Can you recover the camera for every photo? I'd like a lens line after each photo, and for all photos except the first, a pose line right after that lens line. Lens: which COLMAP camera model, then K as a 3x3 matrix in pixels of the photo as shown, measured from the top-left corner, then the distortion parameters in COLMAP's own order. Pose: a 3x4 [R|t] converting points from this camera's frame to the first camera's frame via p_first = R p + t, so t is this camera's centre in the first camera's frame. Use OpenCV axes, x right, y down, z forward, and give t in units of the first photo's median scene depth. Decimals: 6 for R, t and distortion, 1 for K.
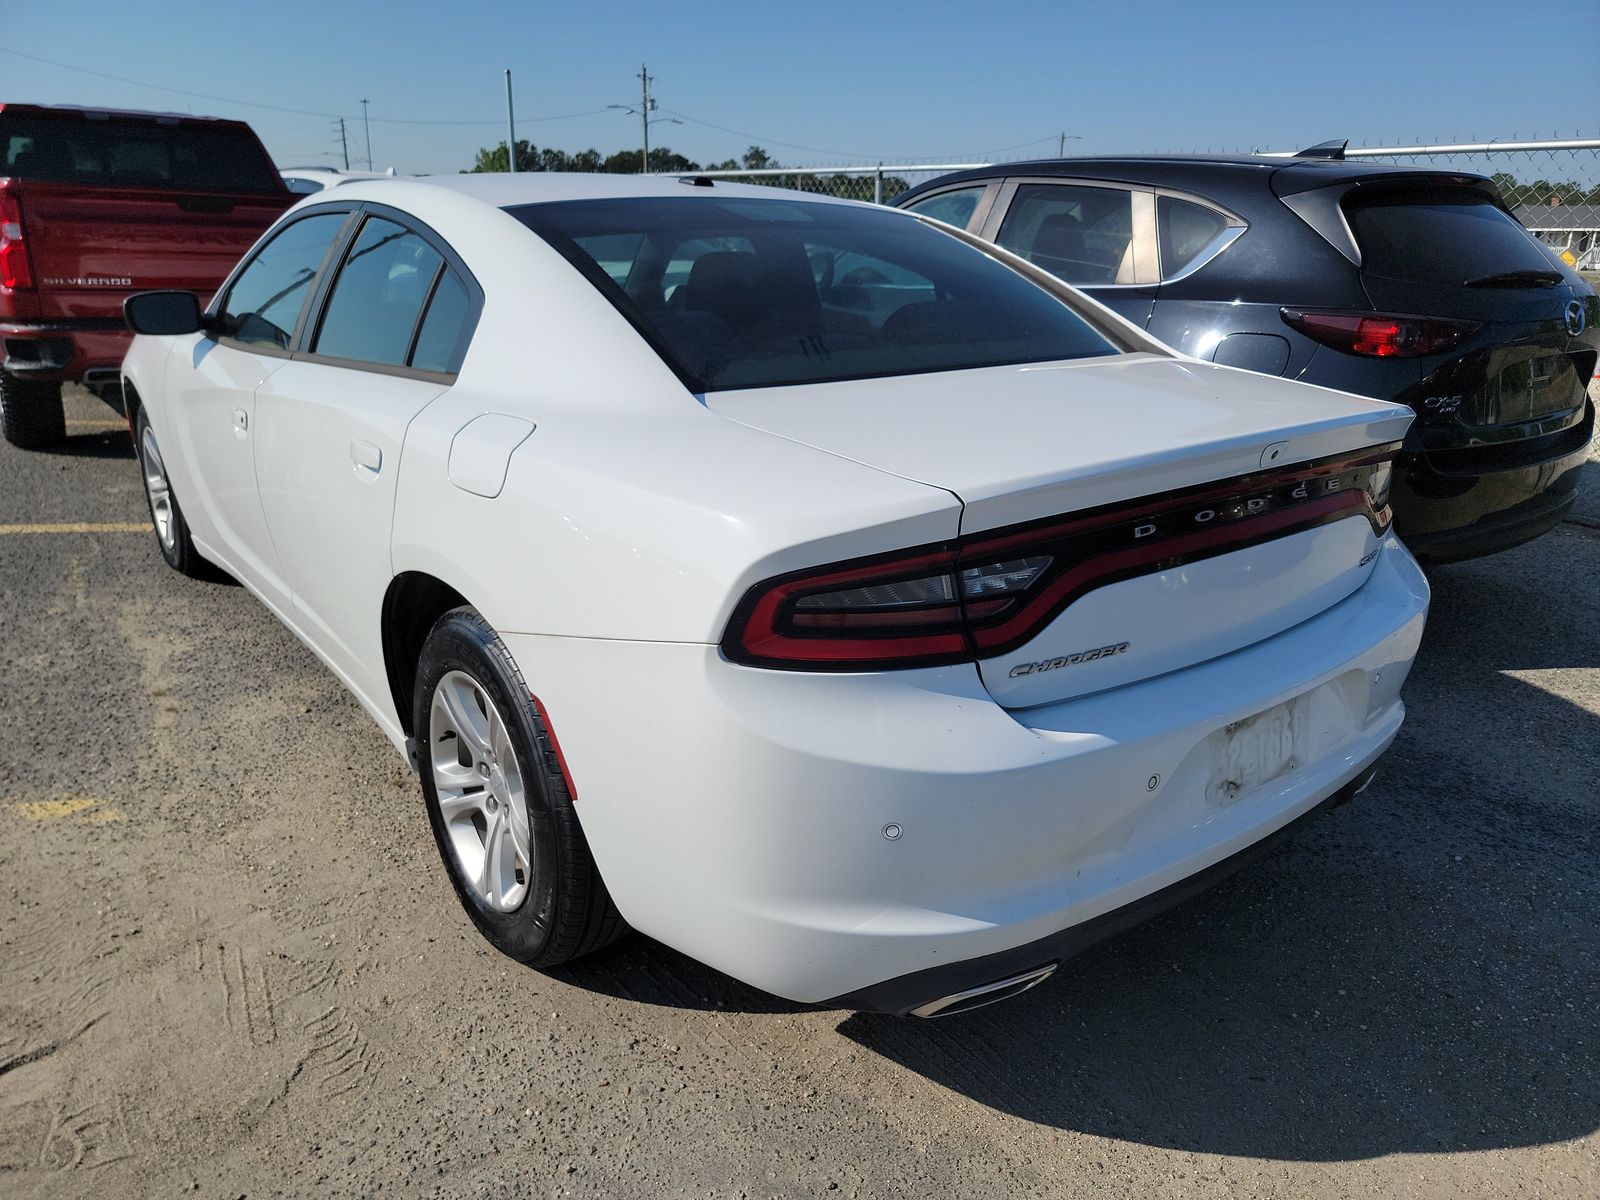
lens RADIAL K [[1131.6, 0, 804.6], [0, 1131.6, 596.7], [0, 0, 1]] dist [0.035083, -0.014669]
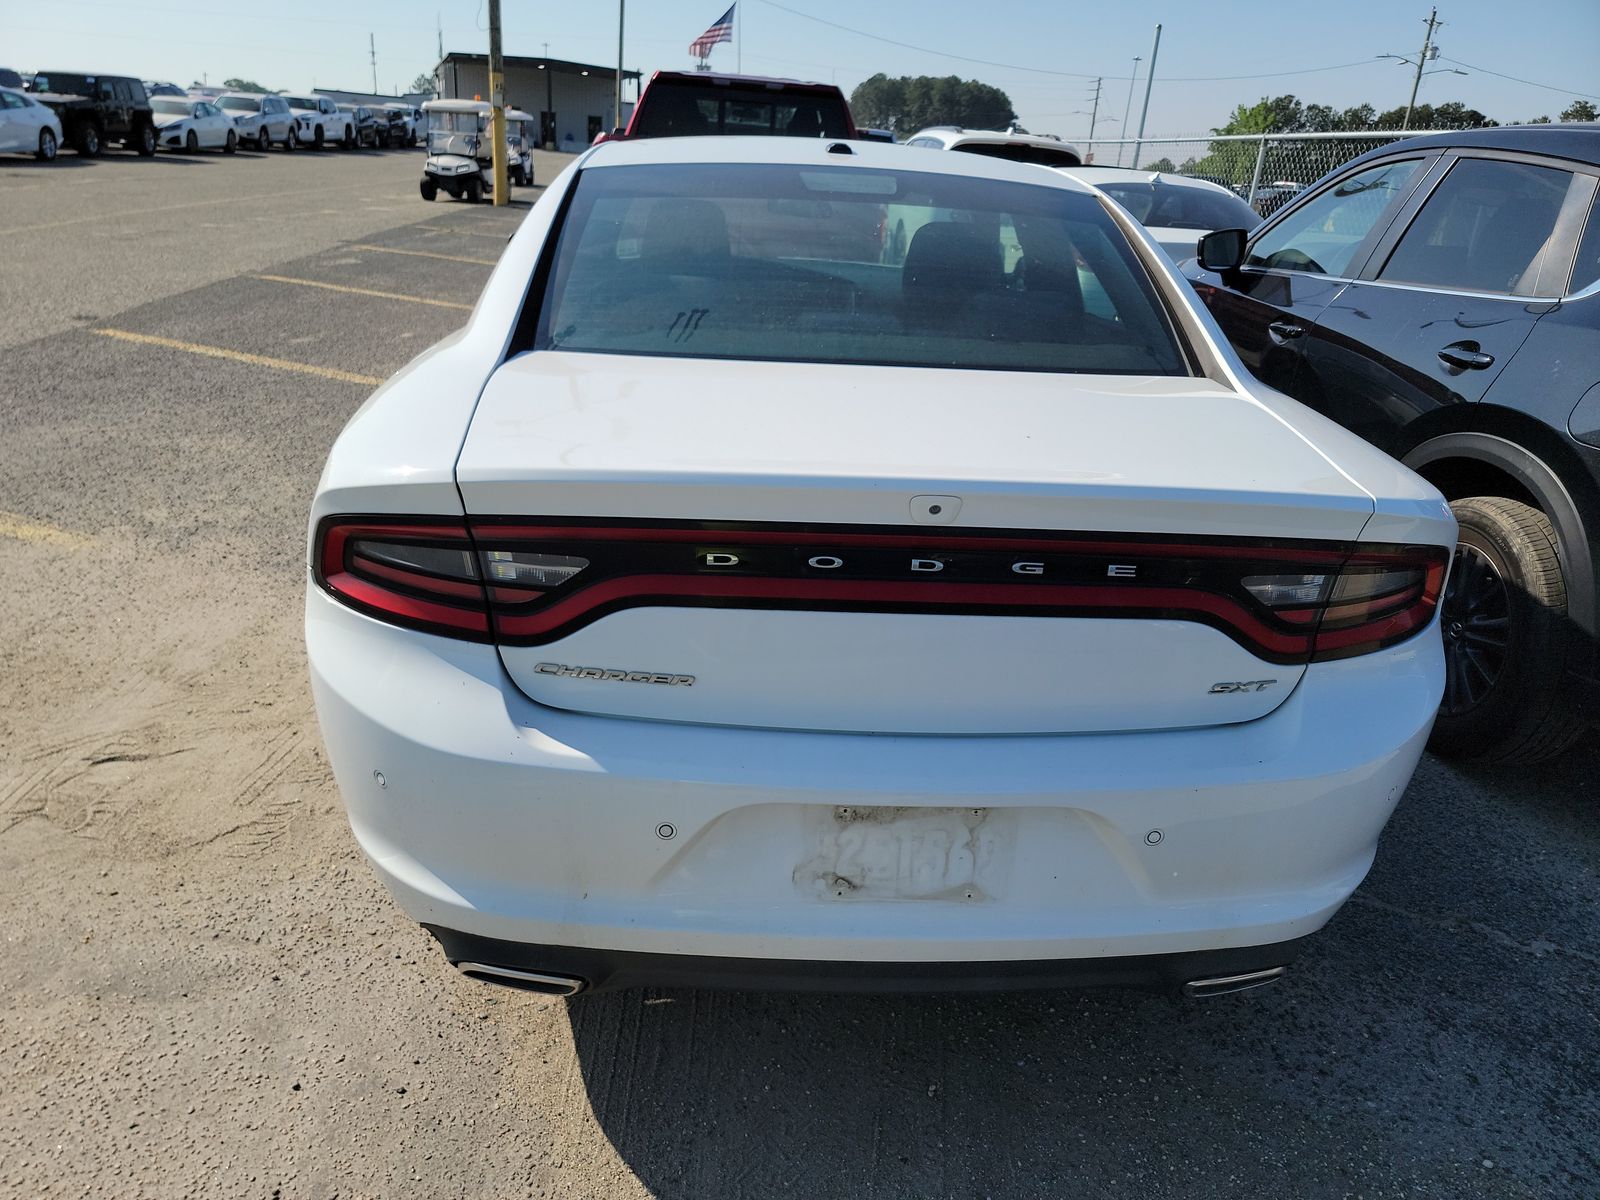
lens RADIAL K [[1131.6, 0, 812.3], [0, 1131.6, 598.4], [0, 0, 1]] dist [0.035083, -0.014669]
pose [[0.818729, 0.236479, -0.523221, 0.733401], [-0.218437, 0.971012, 0.097059, -0.114998], [0.531006, 0.034825, 0.846652, 0.254159]]
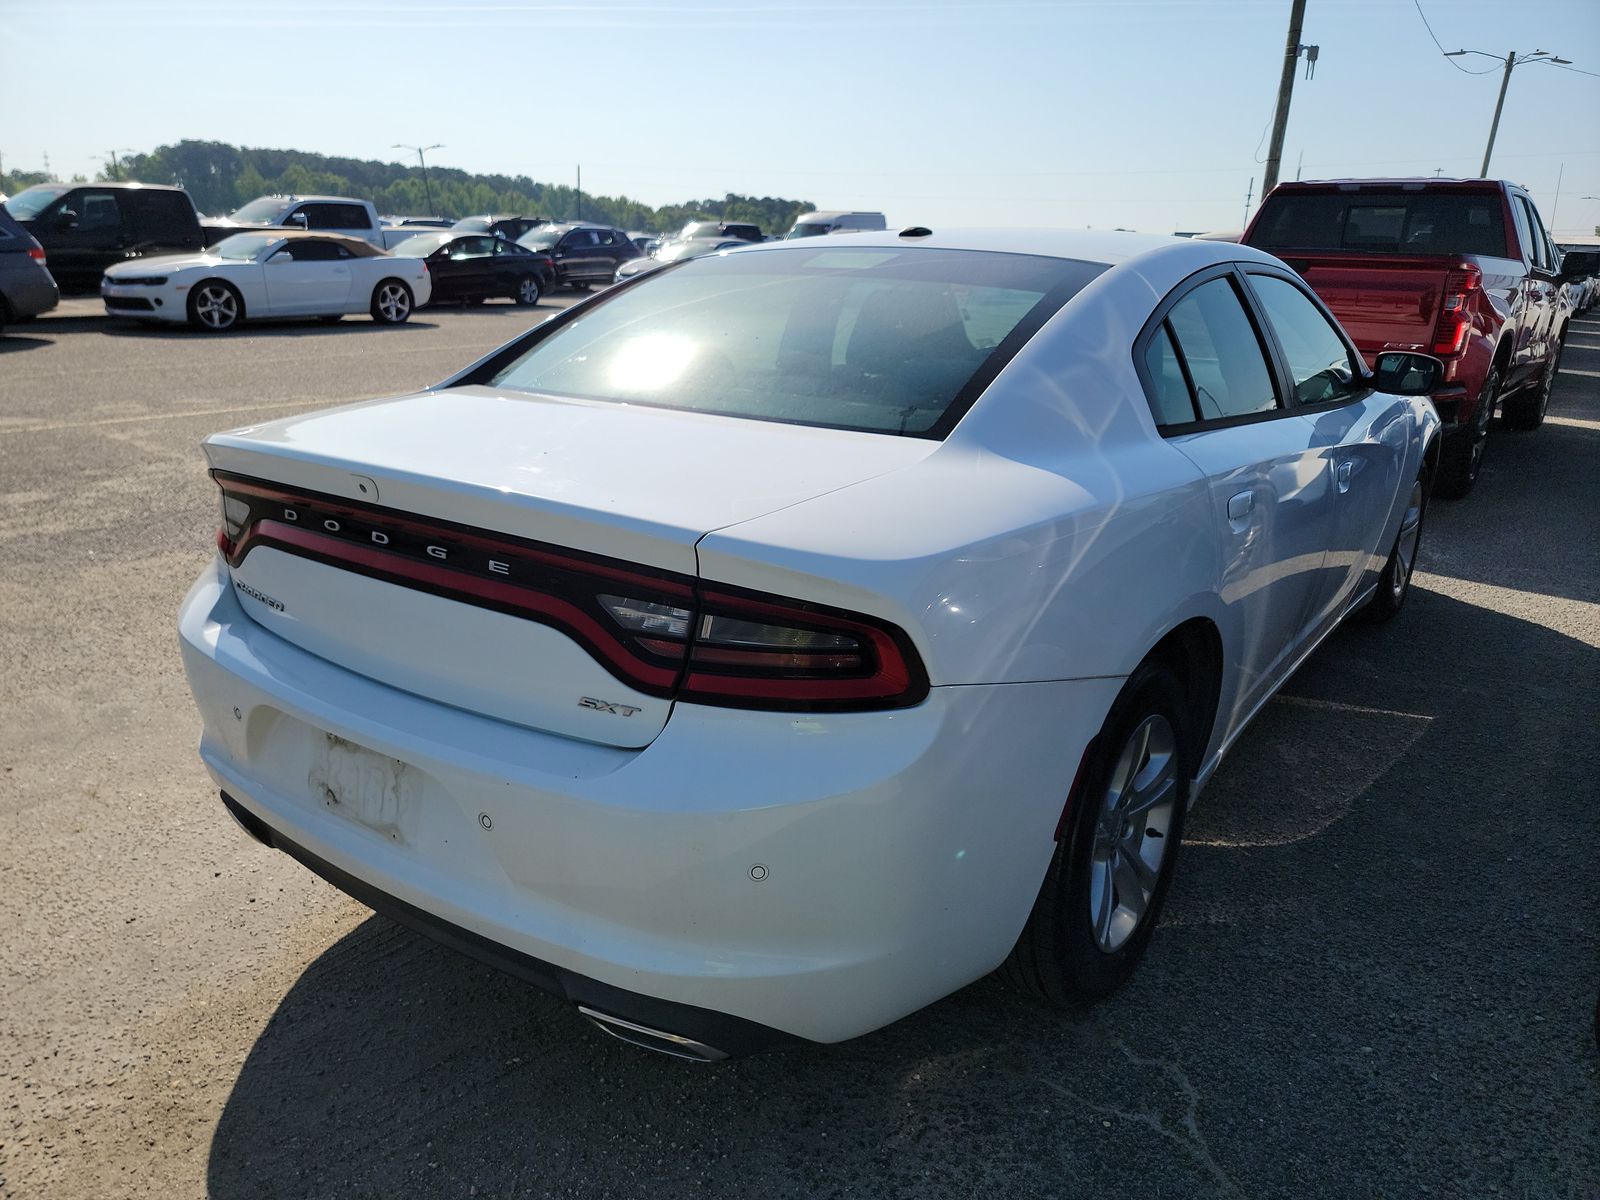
lens RADIAL K [[1131.6, 0, 800.9], [0, 1131.6, 605.1], [0, 0, 1]] dist [0.035083, -0.014669]
pose [[0.277425, 0.276092, -0.920222, 1.363346], [-0.316474, 0.930624, 0.183804, -0.310414], [0.907127, 0.240235, 0.345554, 0.965321]]
